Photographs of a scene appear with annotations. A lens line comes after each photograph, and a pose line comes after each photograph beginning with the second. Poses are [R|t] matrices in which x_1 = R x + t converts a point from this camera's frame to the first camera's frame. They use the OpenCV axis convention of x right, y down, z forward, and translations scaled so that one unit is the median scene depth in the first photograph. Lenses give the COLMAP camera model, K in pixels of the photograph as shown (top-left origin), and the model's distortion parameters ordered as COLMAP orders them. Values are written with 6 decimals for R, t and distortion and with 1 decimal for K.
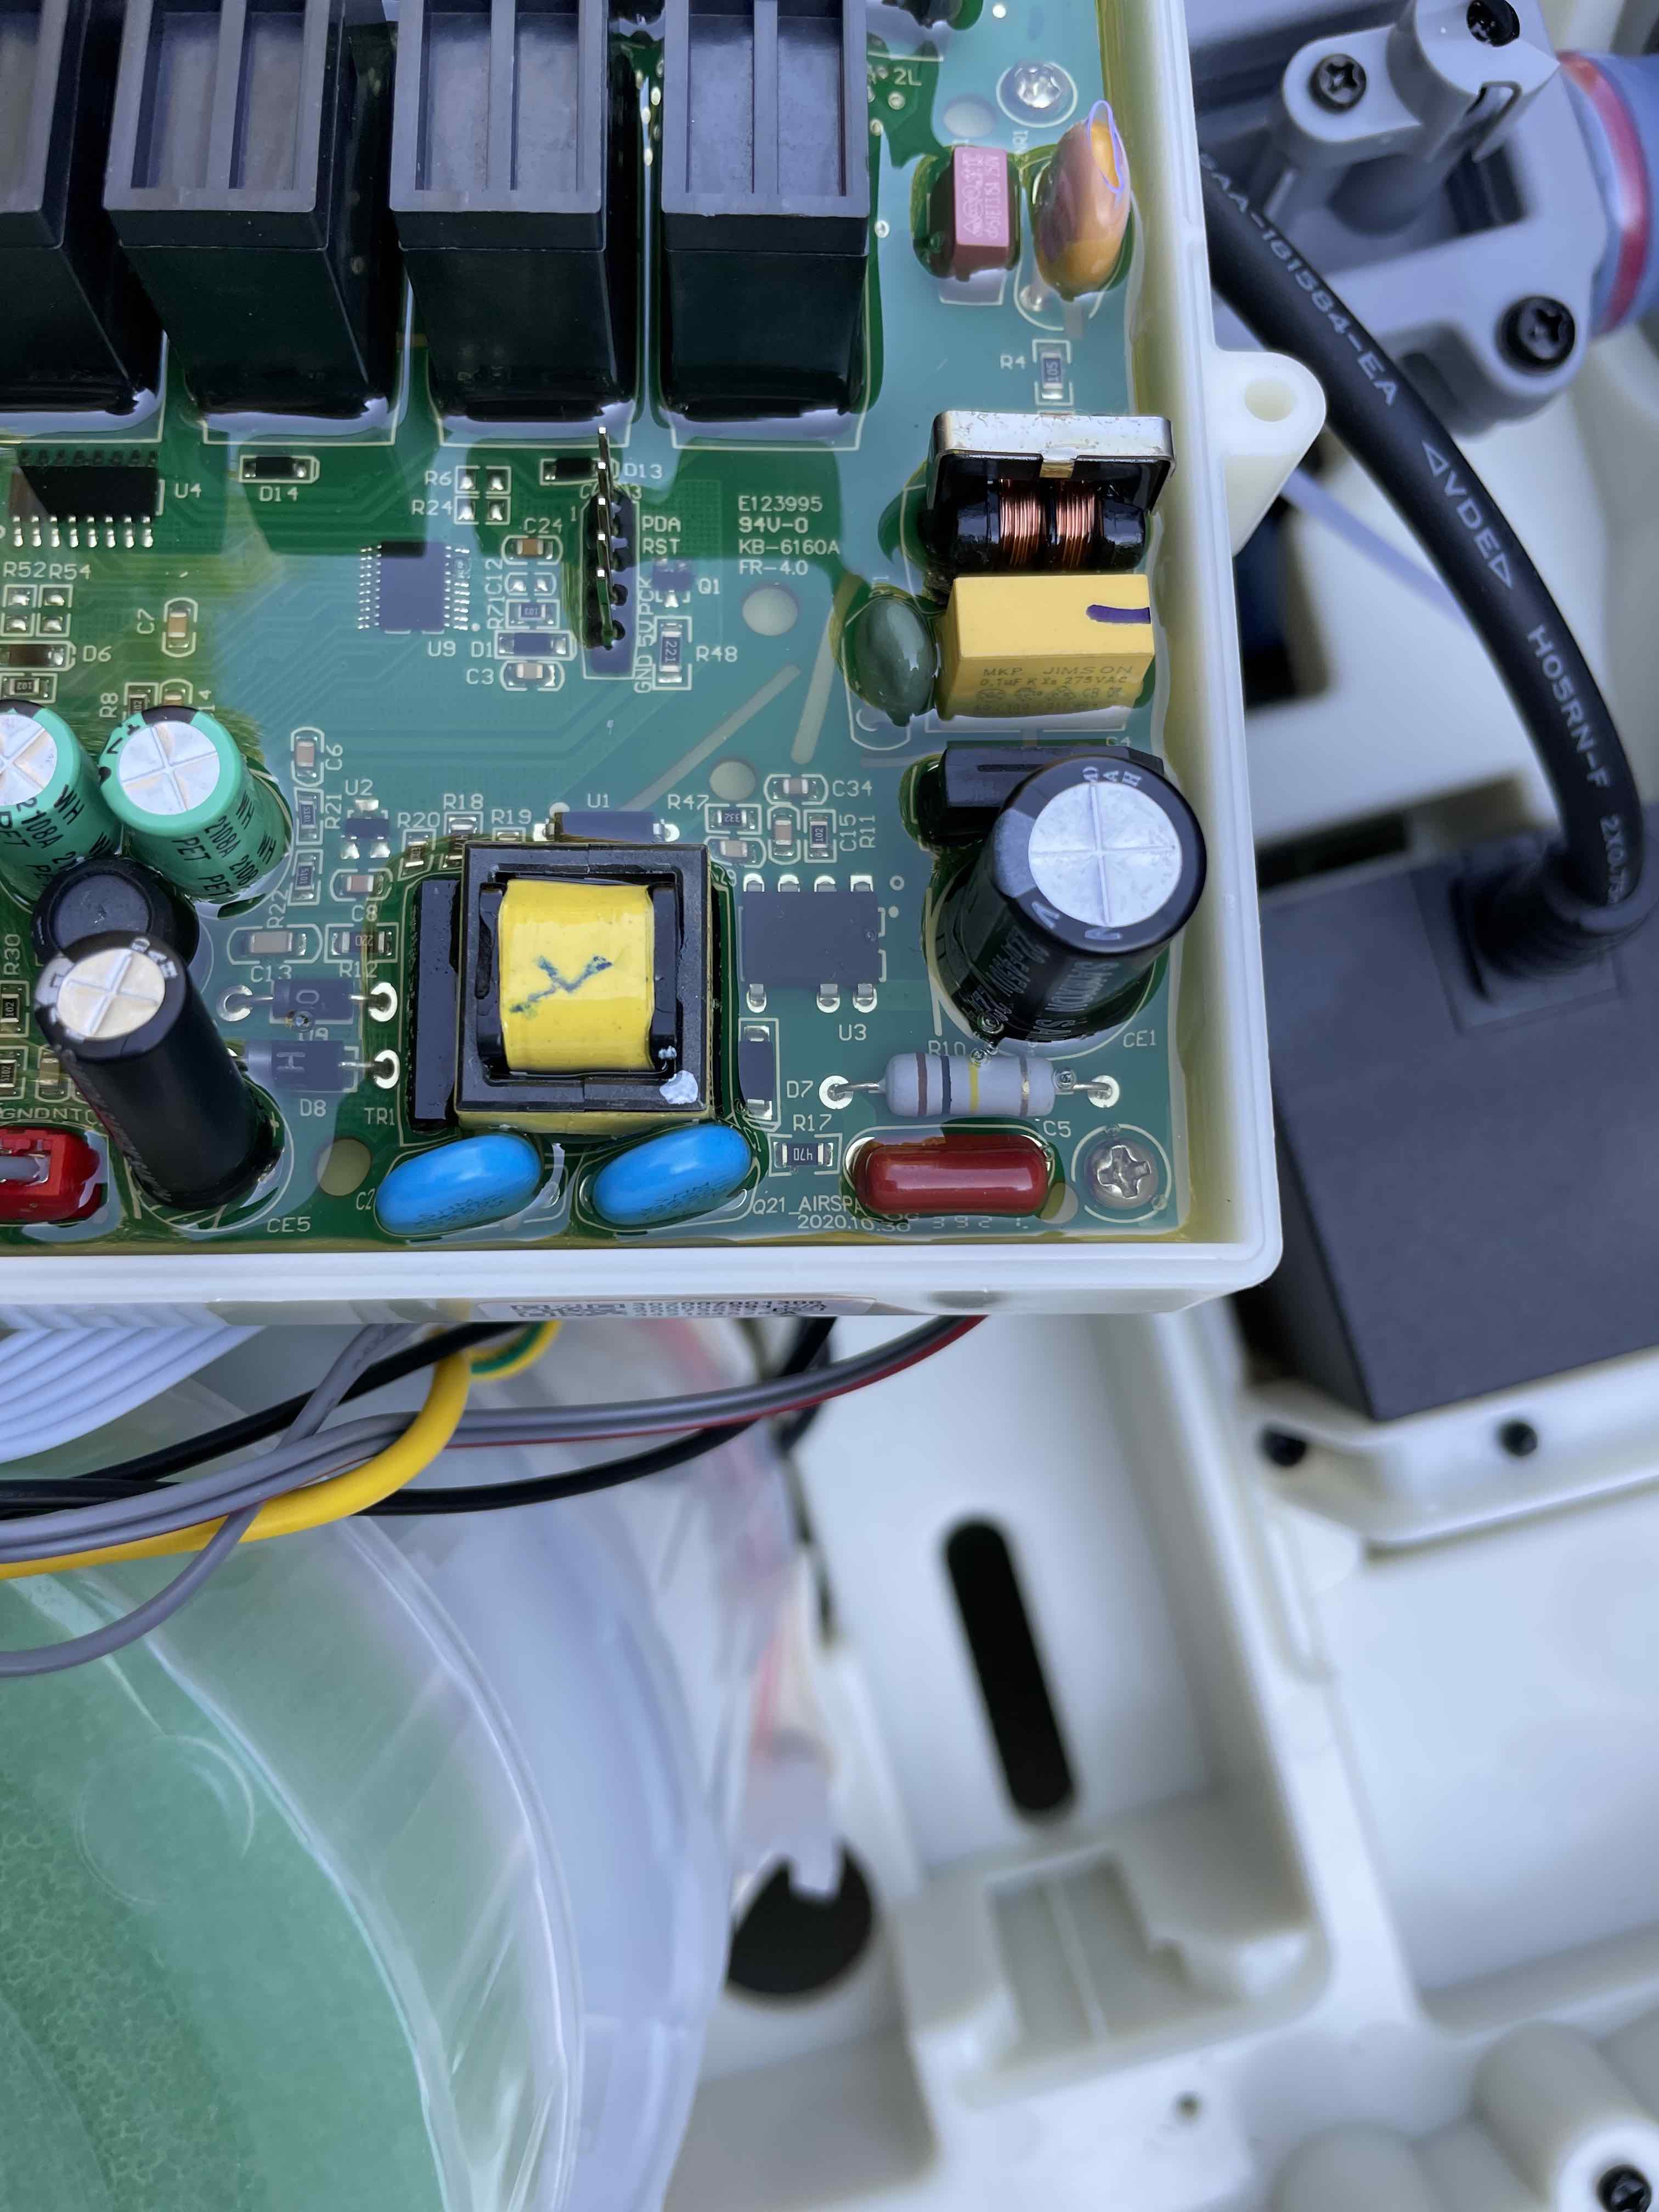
lens RADIAL K [[1653.5, 0, 843.5], [0, 1653.5, 1117.8], [0, 0, 1]] dist [0.022921, -0.079939]
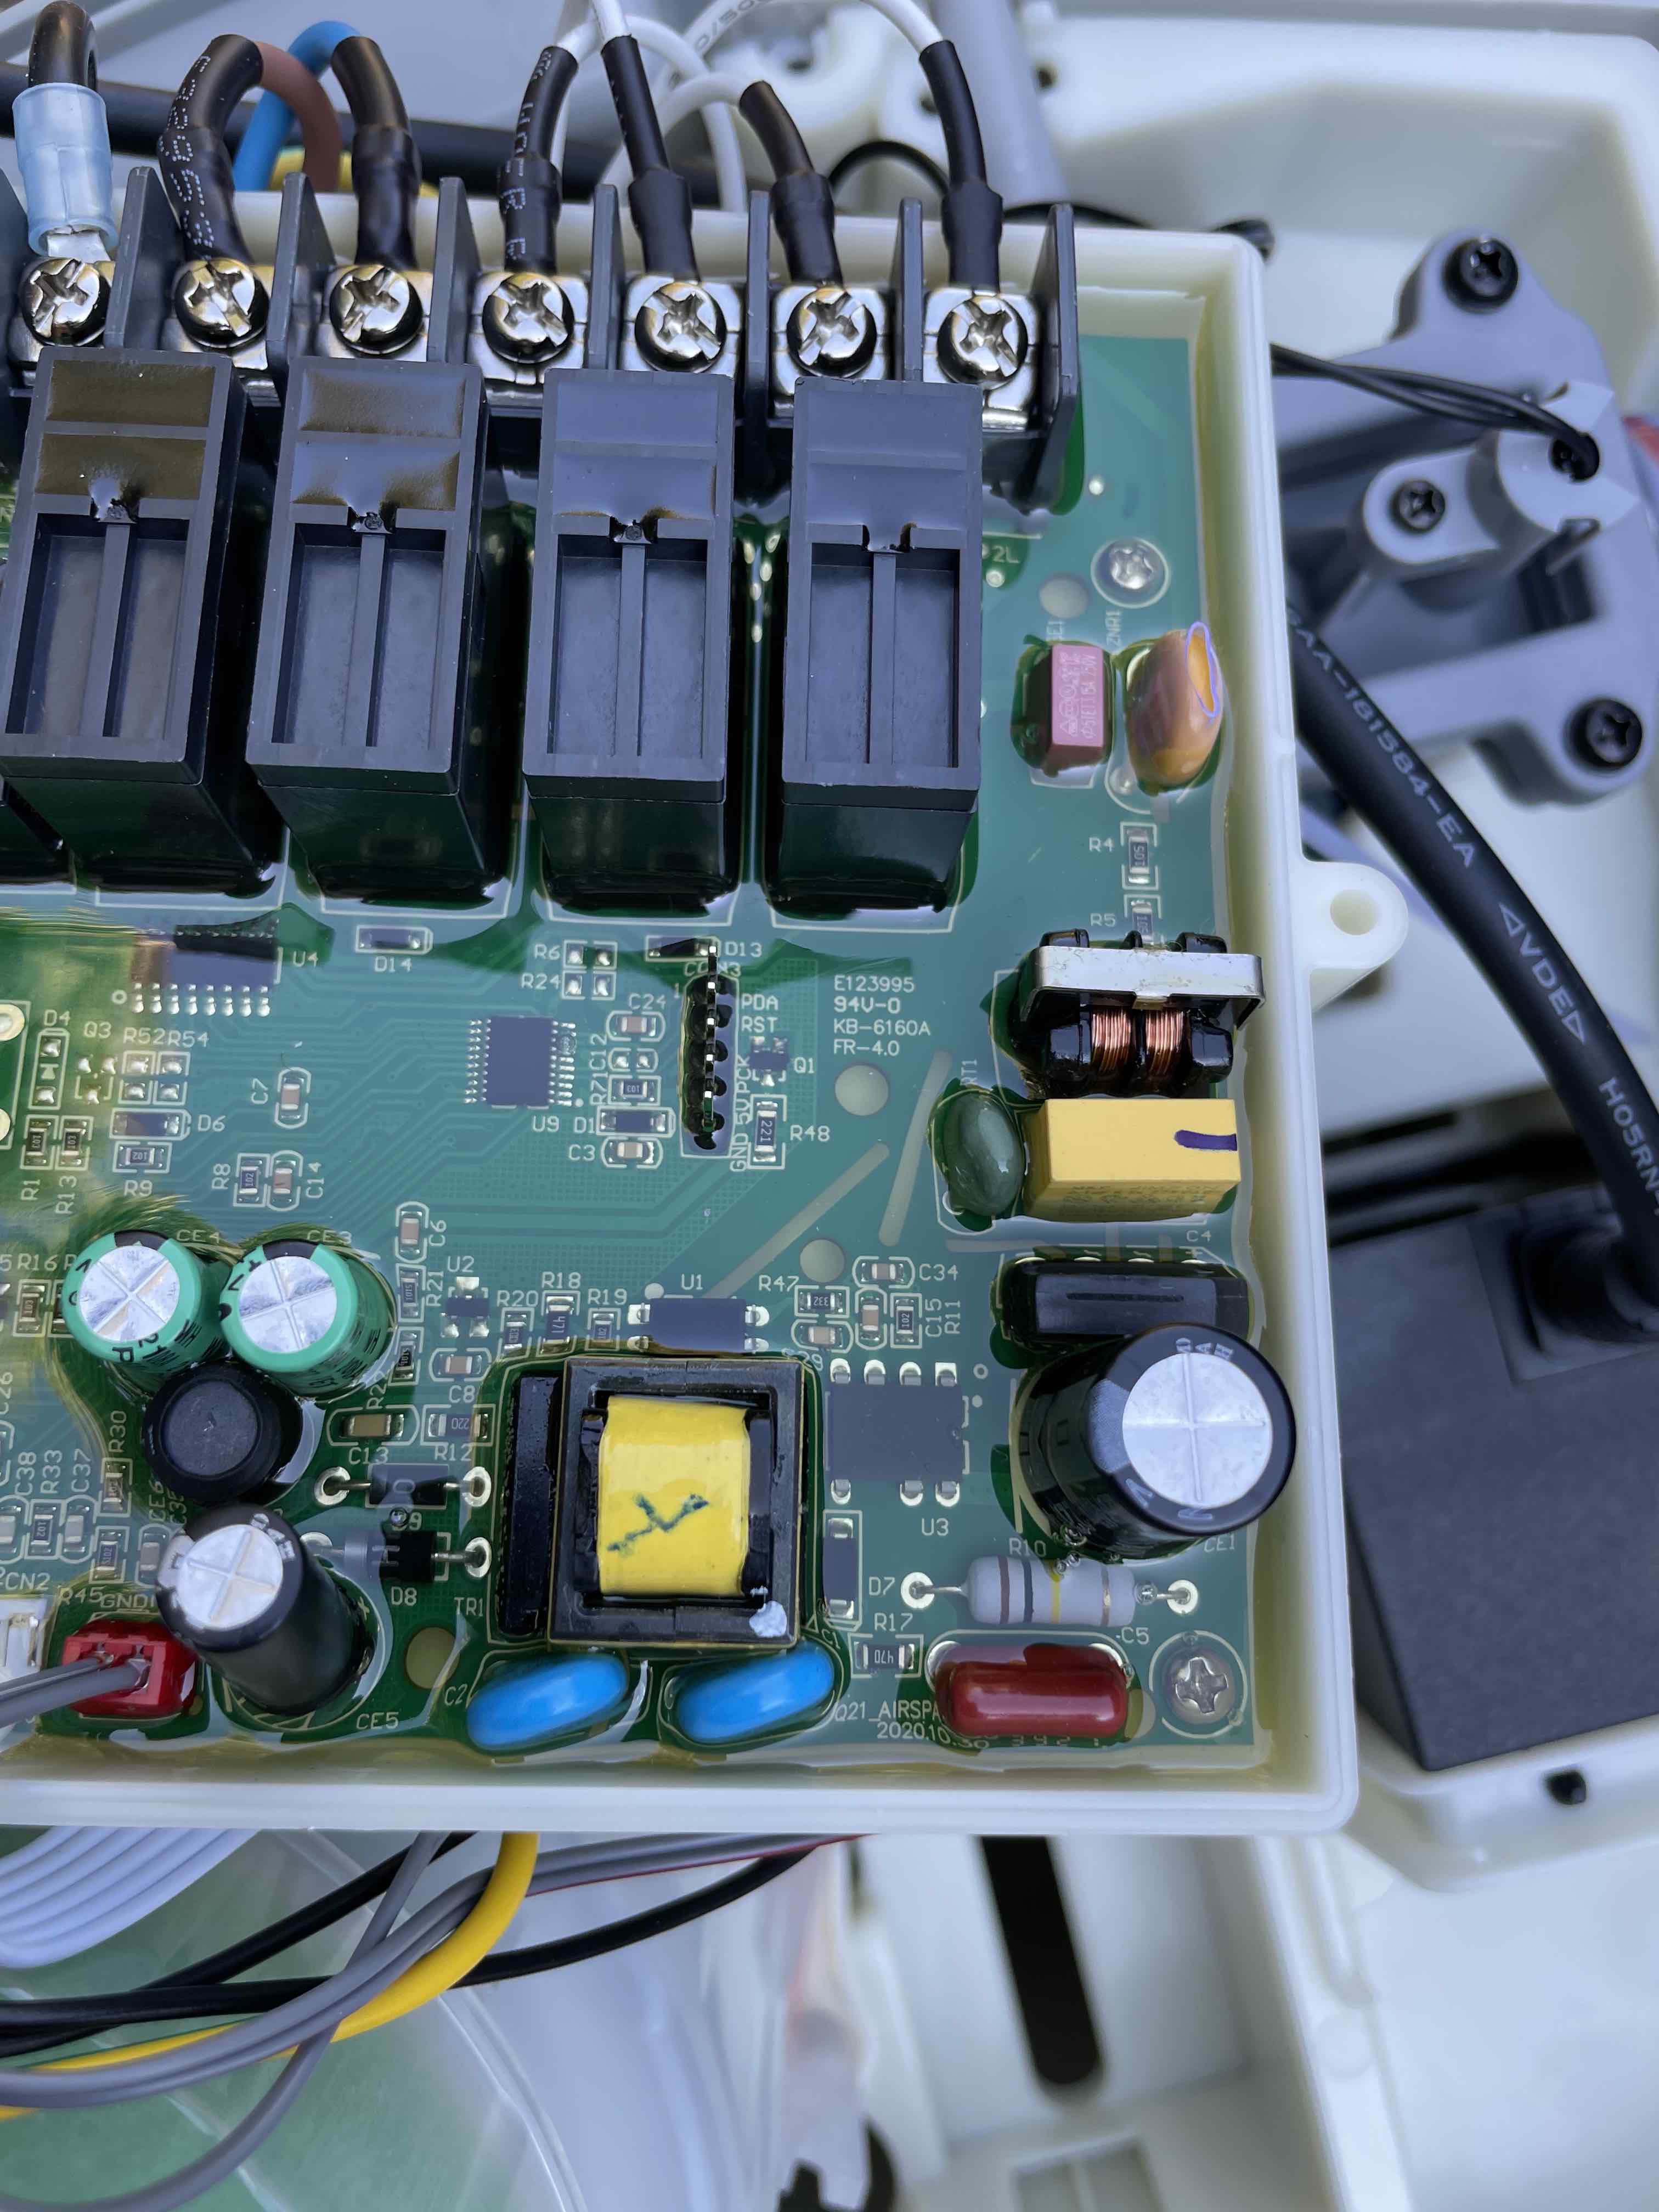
lens RADIAL K [[1653.5, 0, 835.2], [0, 1653.5, 1098.5], [0, 0, 1]] dist [0.022921, -0.079939]
pose [[0.999410, 0.030066, -0.016595, -0.045590], [-0.030906, 0.998120, -0.052926, -0.253356], [0.014972, 0.053408, 0.998461, -0.027563]]
